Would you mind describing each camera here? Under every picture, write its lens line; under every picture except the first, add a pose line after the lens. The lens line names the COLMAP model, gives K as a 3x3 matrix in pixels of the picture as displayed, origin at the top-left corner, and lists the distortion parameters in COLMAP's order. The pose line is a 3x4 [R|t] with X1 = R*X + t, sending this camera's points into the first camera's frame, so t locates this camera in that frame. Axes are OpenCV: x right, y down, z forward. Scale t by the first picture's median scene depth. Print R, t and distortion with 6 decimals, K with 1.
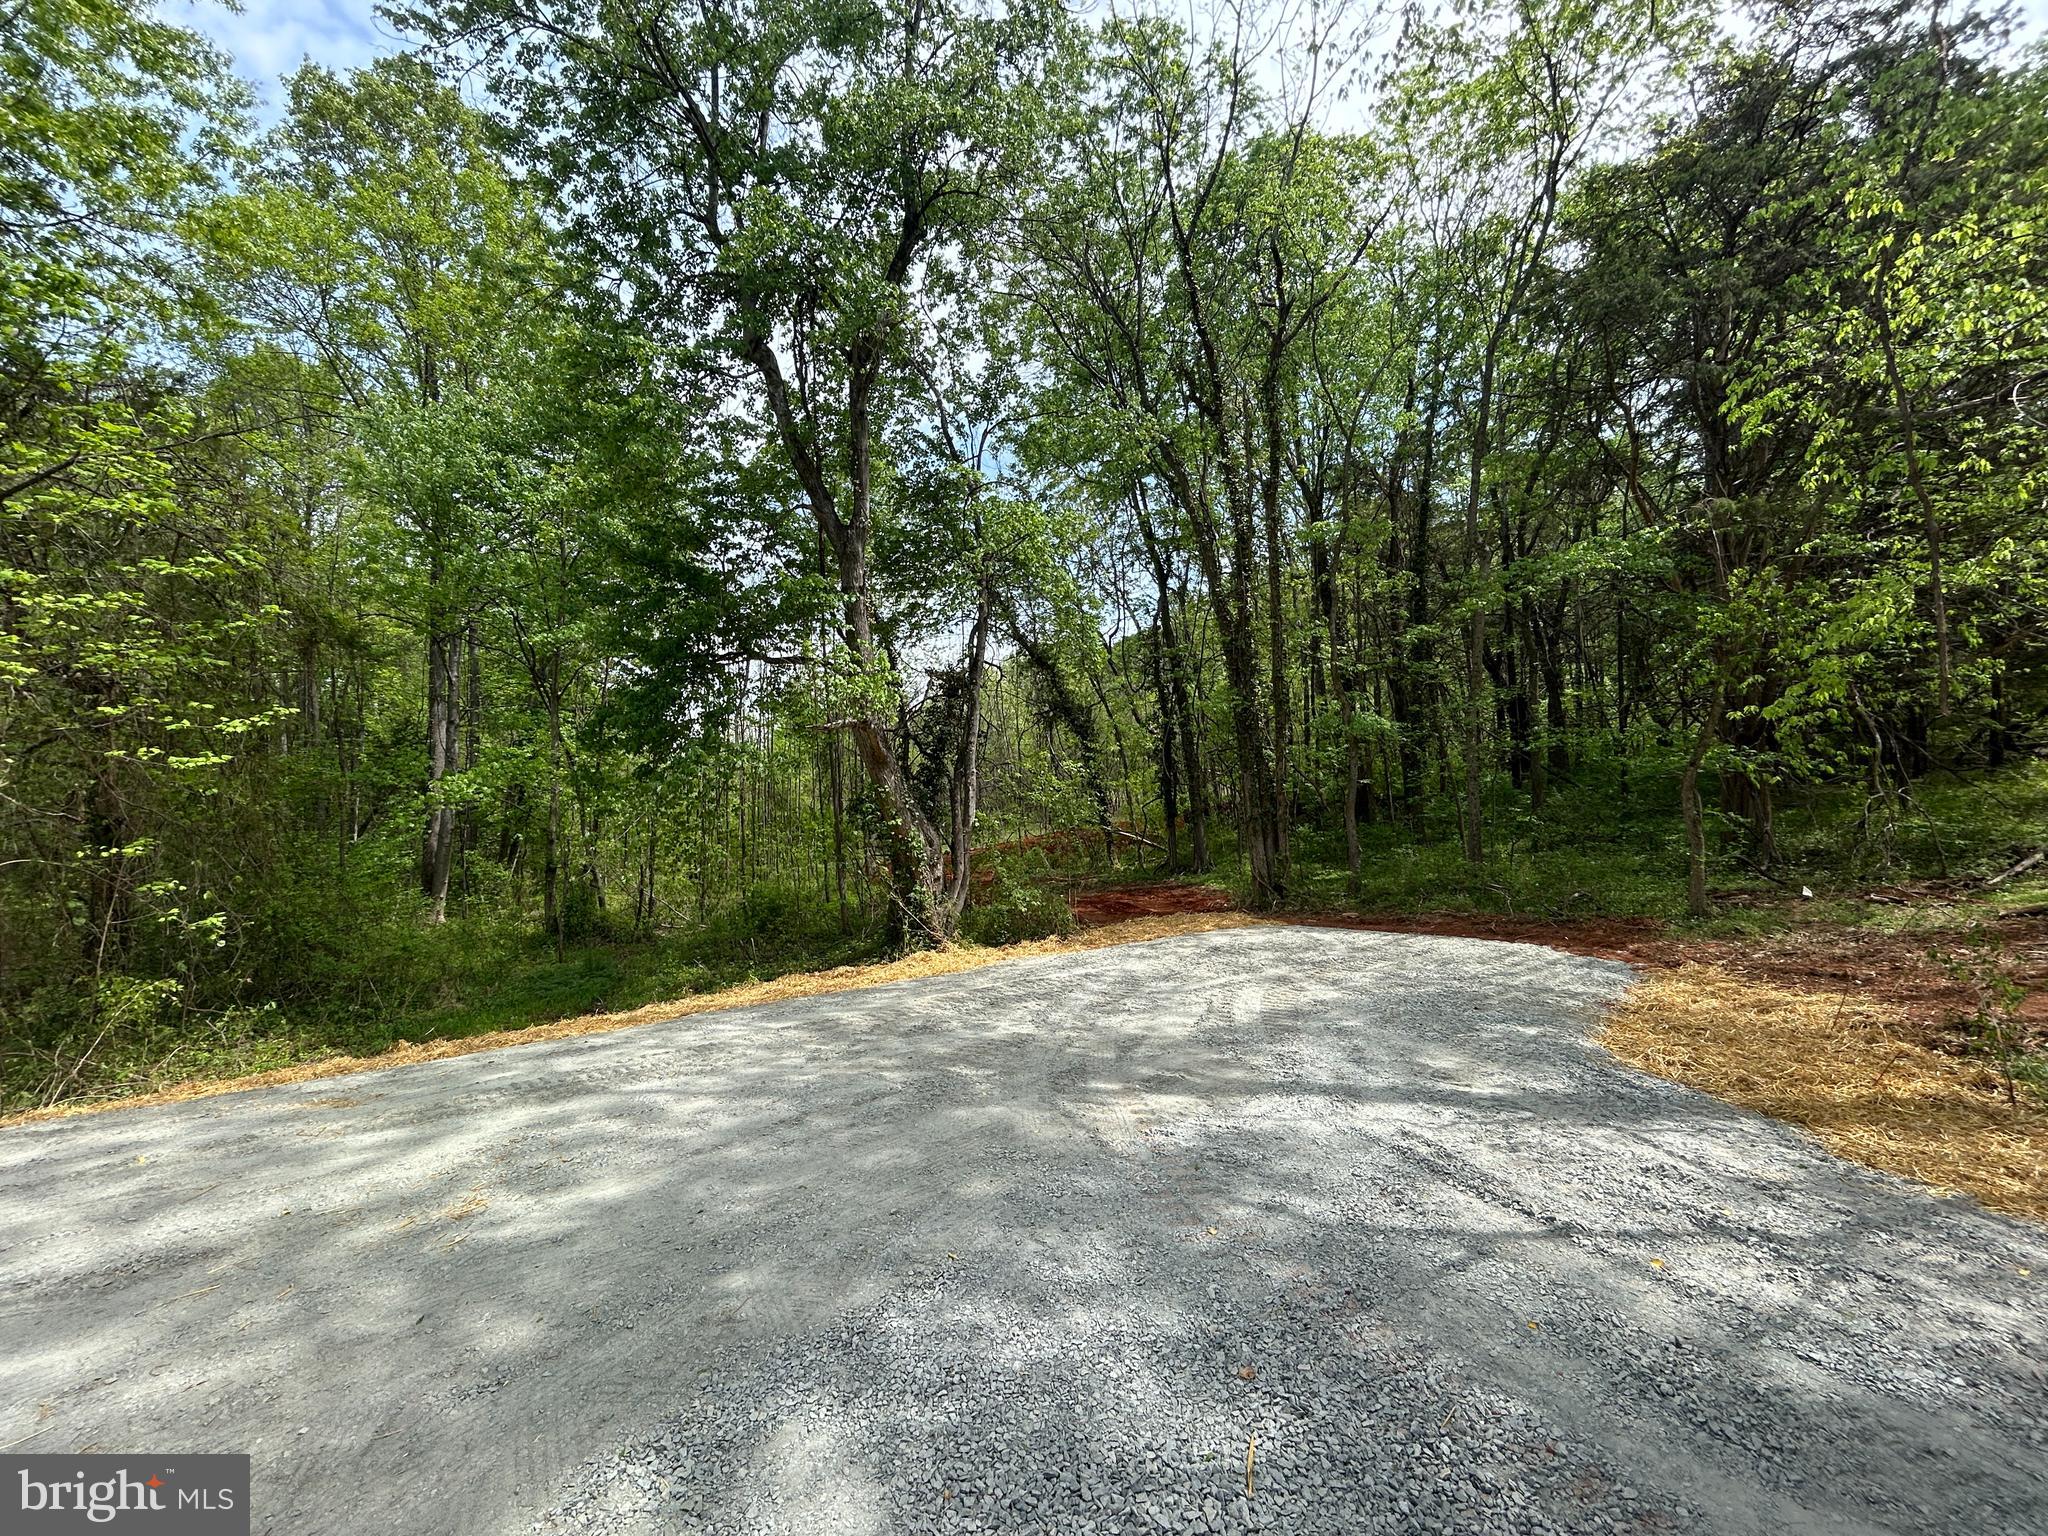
lens RADIAL K [[827.8, 0, 1024.6], [0, 827.8, 762.5], [0, 0, 1]] dist [0.003685, -0.000278]
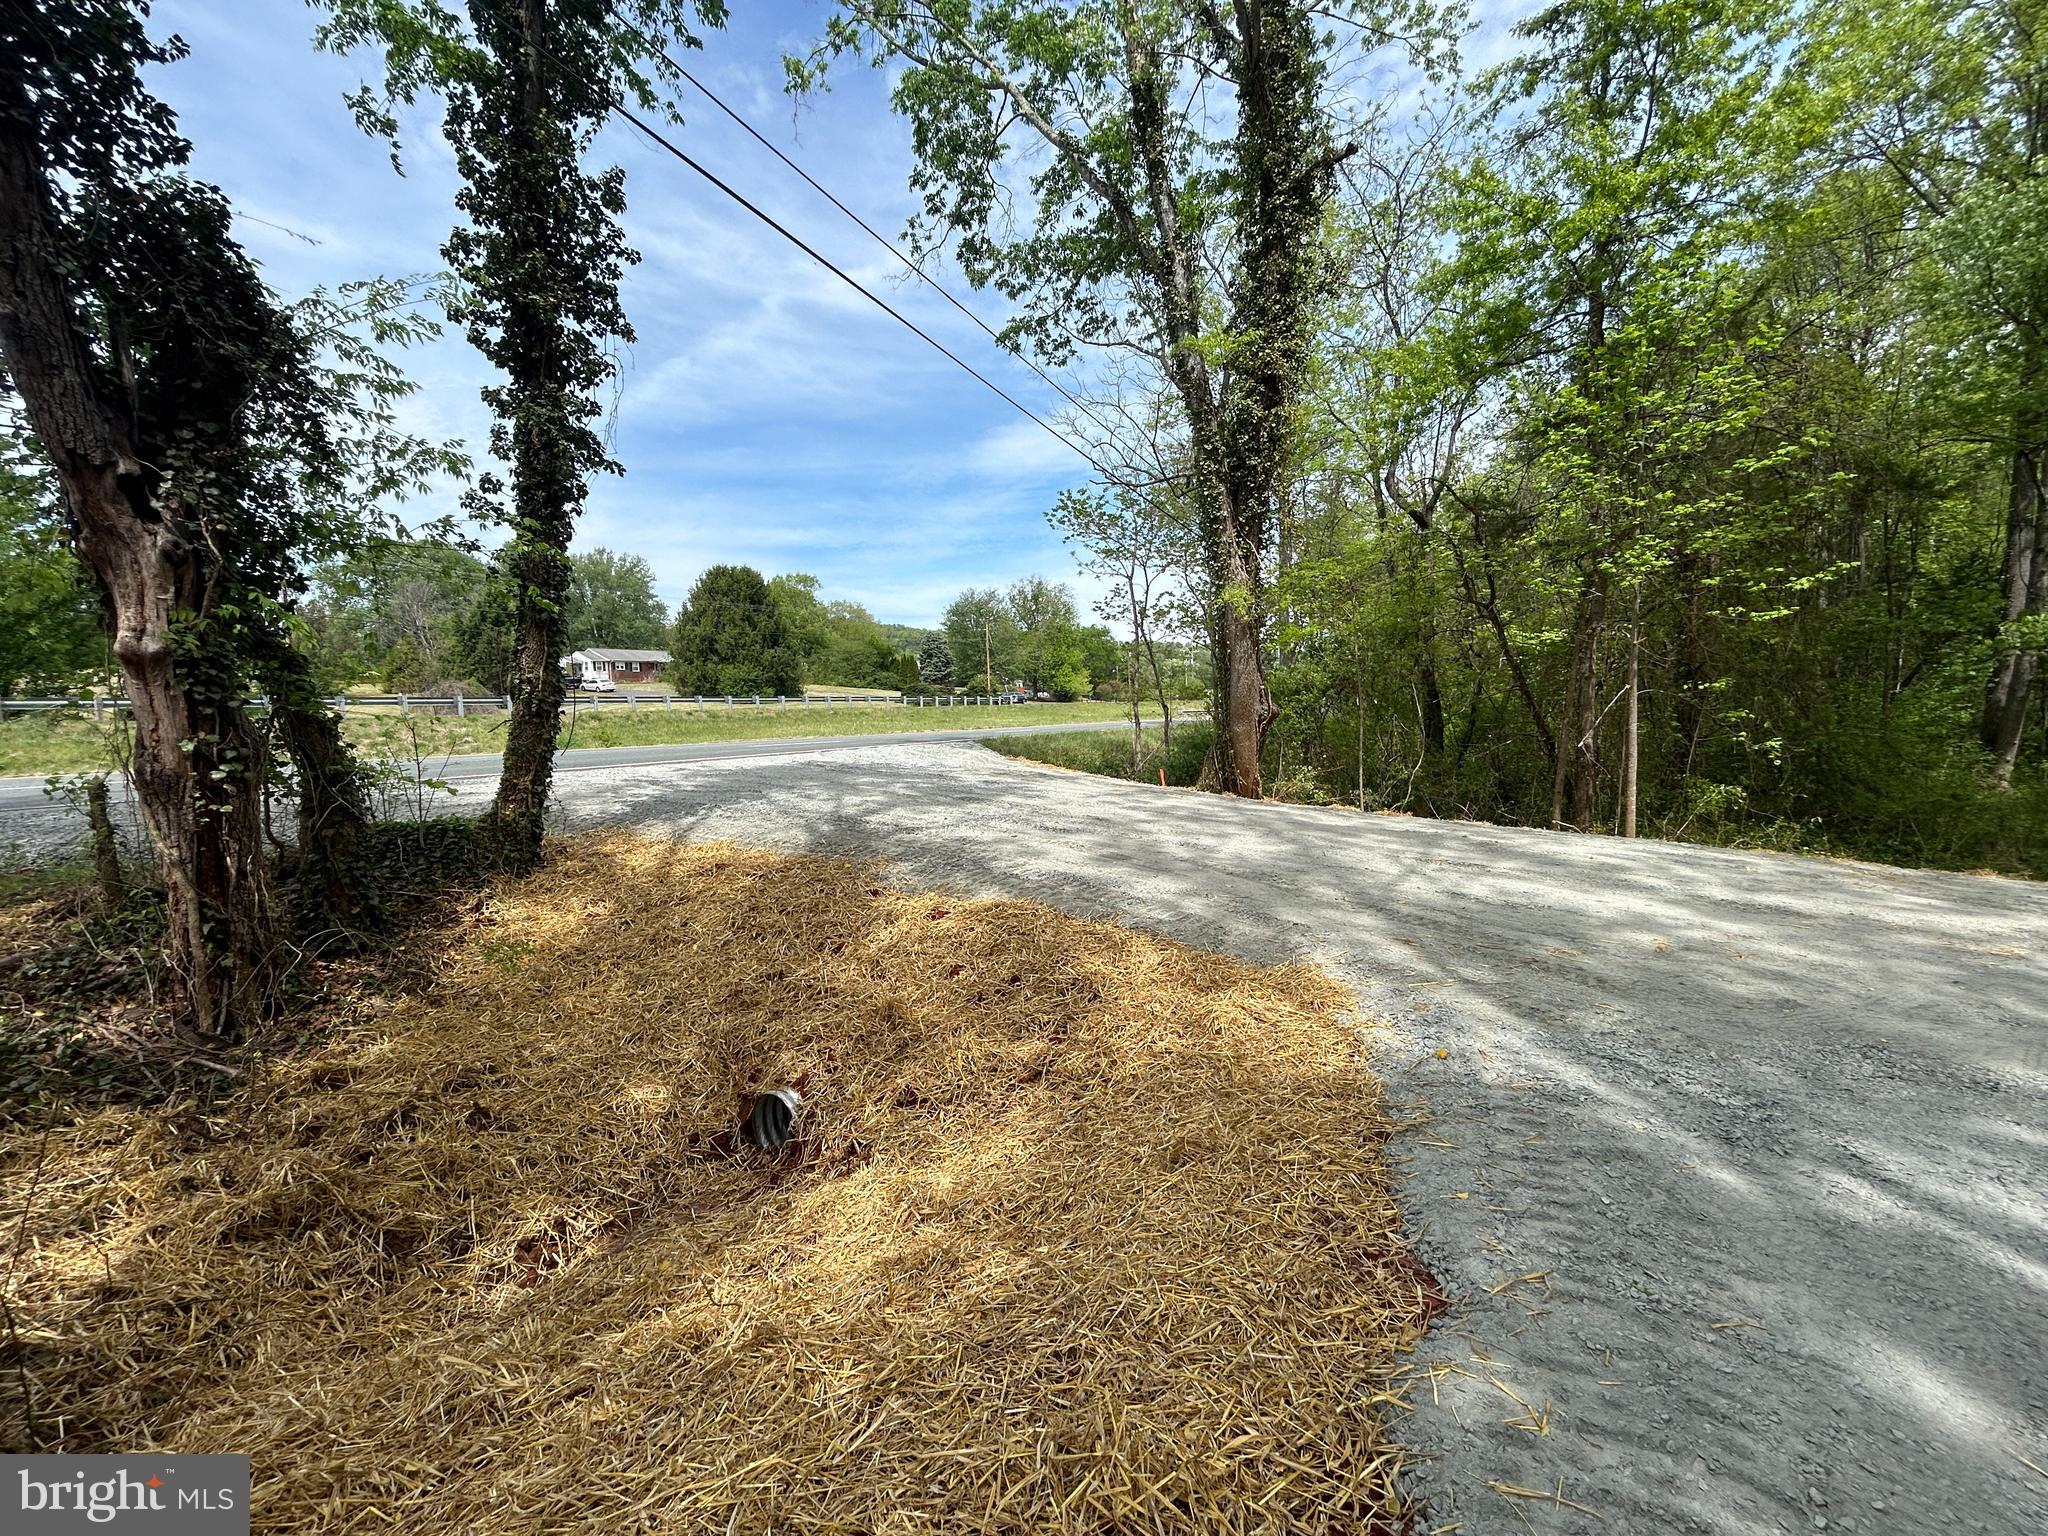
lens RADIAL K [[827.8, 0, 1017.6], [0, 827.8, 771.2], [0, 0, 1]] dist [0.003685, -0.000278]
pose [[0.084392, 0.115116, -0.989761, 0.167186], [0.065303, 0.990530, 0.120774, 0.006486], [0.994290, -0.074827, 0.076075, -0.225949]]
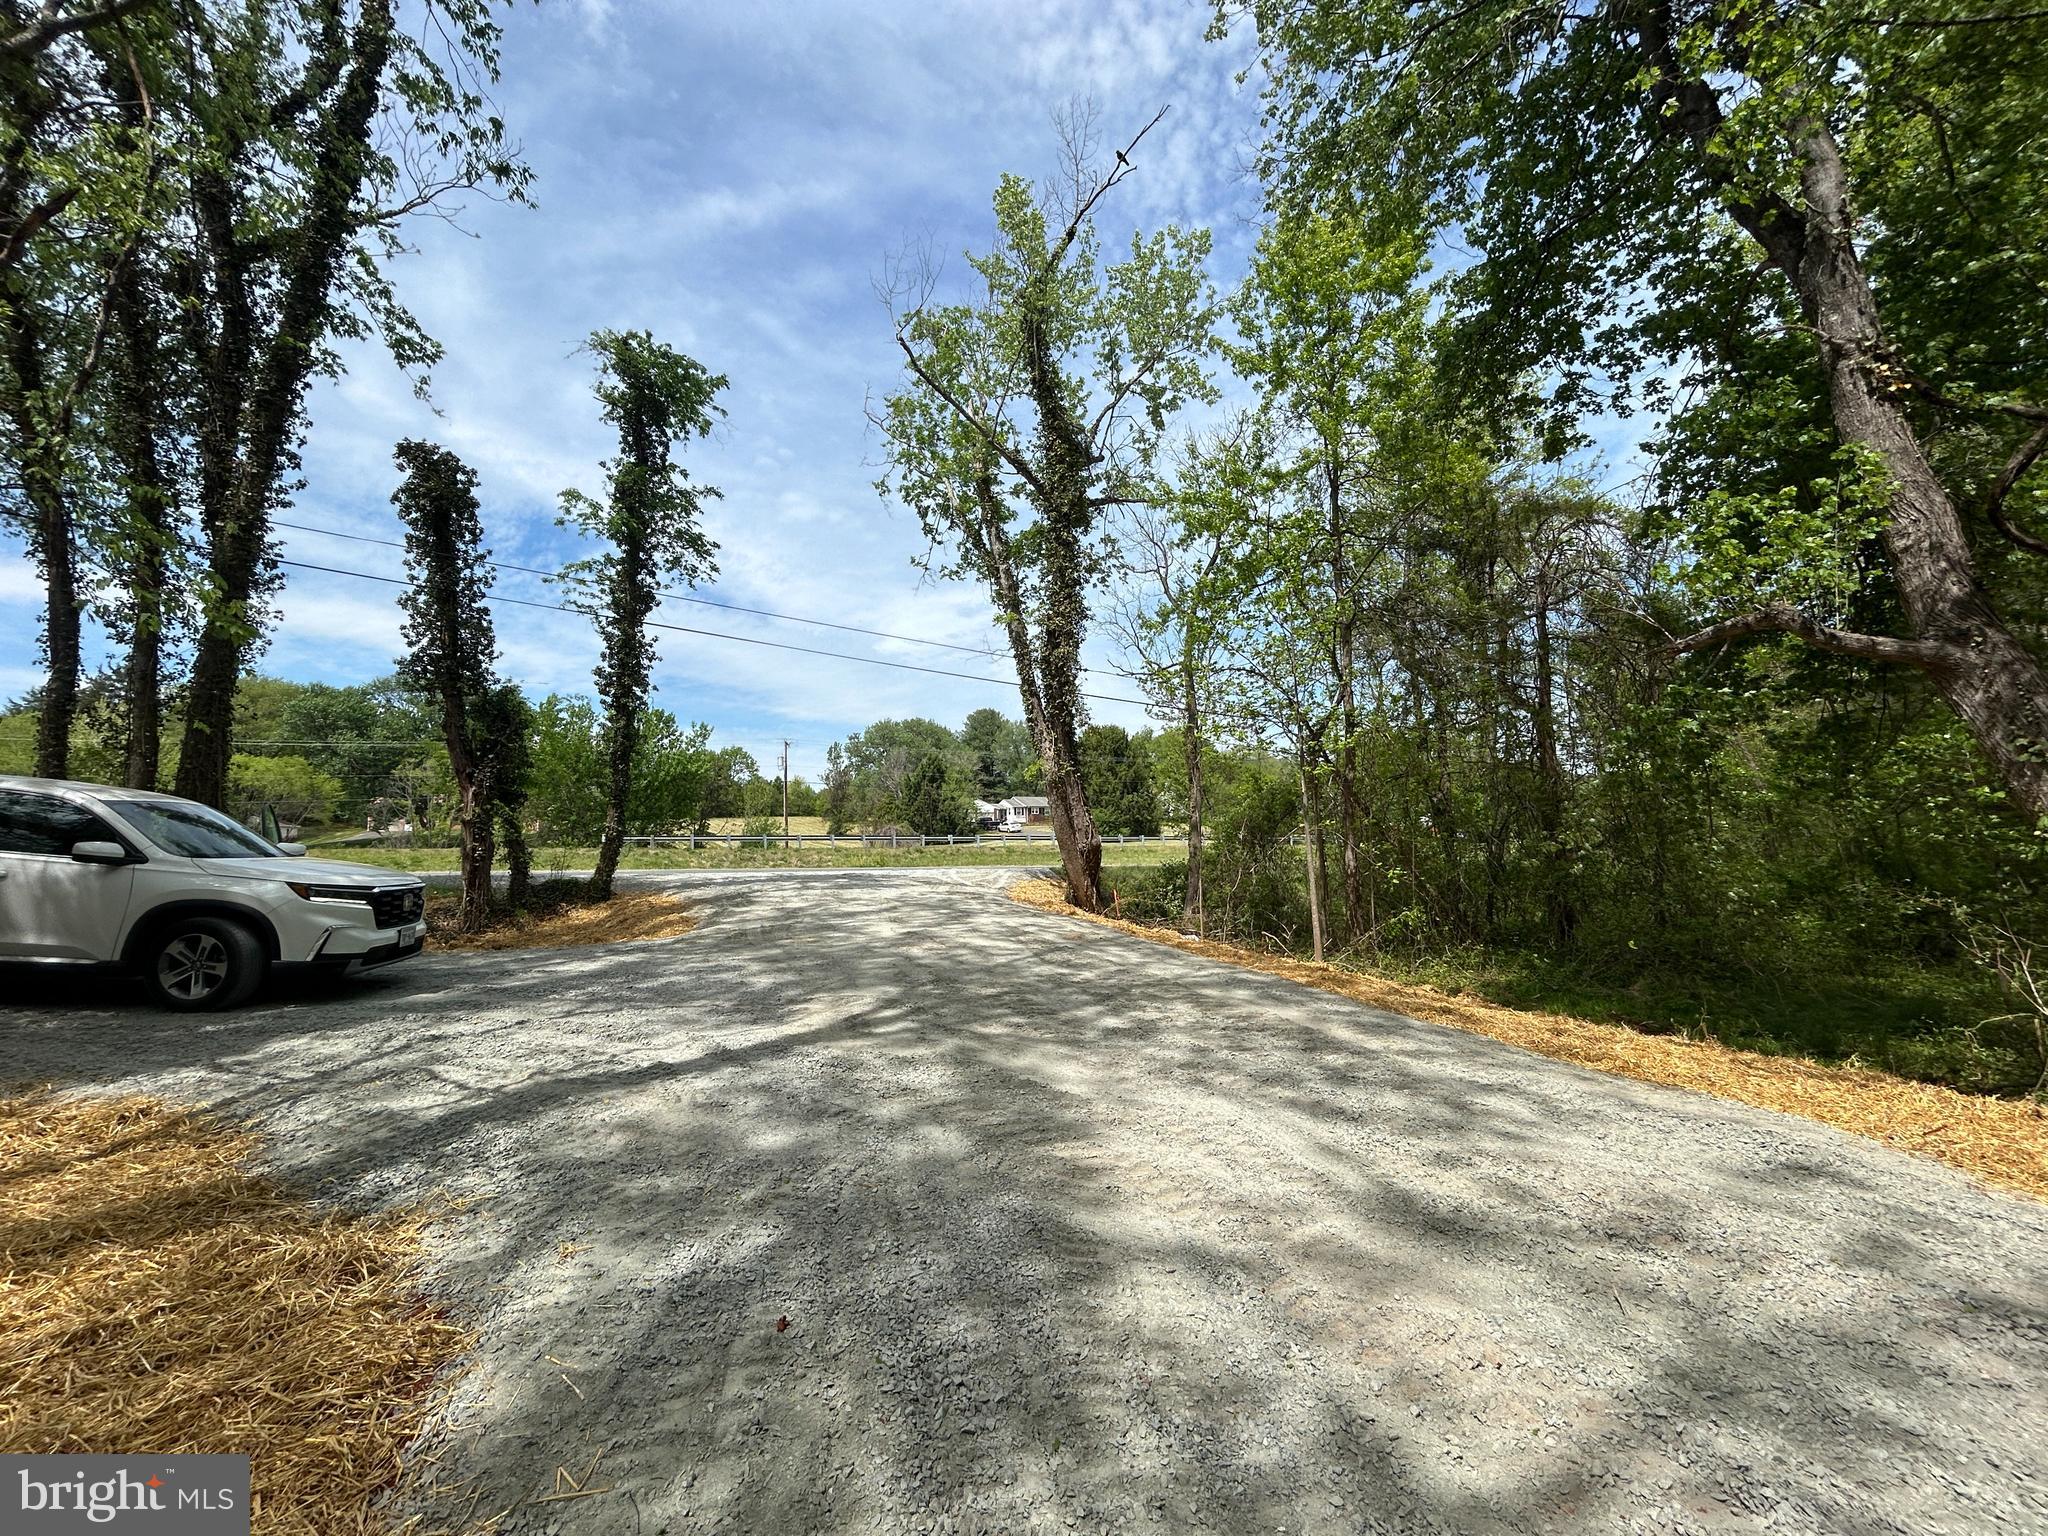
lens RADIAL K [[827.8, 0, 1014.6], [0, 827.8, 774.0], [0, 0, 1]] dist [0.003685, -0.000278]
pose [[-0.441573, -0.042638, -0.896212, 0.685354], [0.069405, 0.994254, -0.081499, 0.086943], [0.894537, -0.098189, -0.436076, 1.089828]]
